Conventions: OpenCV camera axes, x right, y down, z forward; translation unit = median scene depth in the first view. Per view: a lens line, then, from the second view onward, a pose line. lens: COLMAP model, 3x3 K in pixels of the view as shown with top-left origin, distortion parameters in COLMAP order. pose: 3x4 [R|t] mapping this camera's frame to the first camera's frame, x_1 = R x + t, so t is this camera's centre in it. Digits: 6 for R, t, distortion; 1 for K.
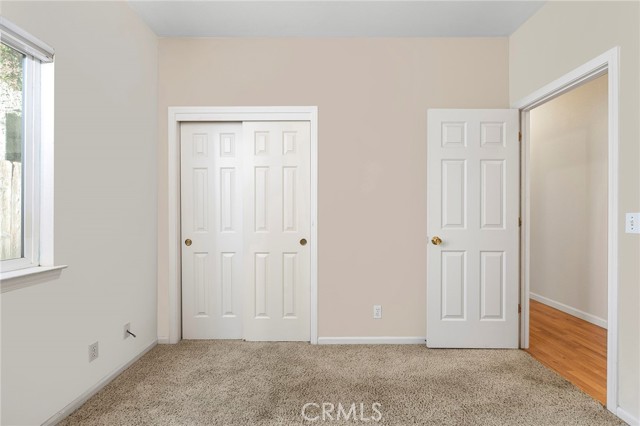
lens RADIAL K [[286.7, 0, 319.8], [0, 286.7, 213.4], [0, 0, 1]] dist [-0.004766, 0.000608]
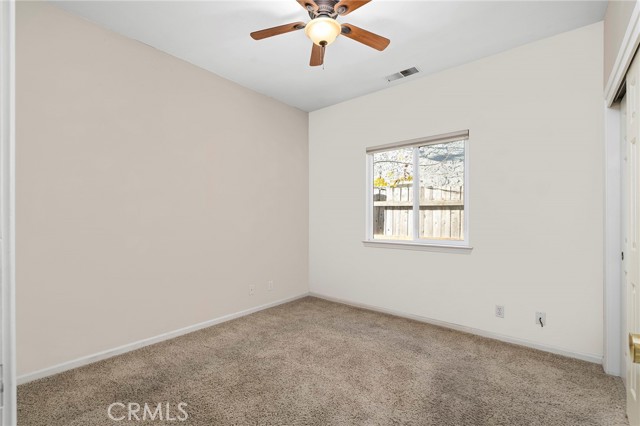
lens RADIAL K [[286.7, 0, 319.6], [0, 286.7, 213.4], [0, 0, 1]] dist [-0.004766, 0.000608]
pose [[-0.633561, -0.002171, -0.773690, 0.933758], [0.001888, 0.999989, -0.004351, -0.023008], [0.773690, -0.004217, -0.633550, 1.187444]]
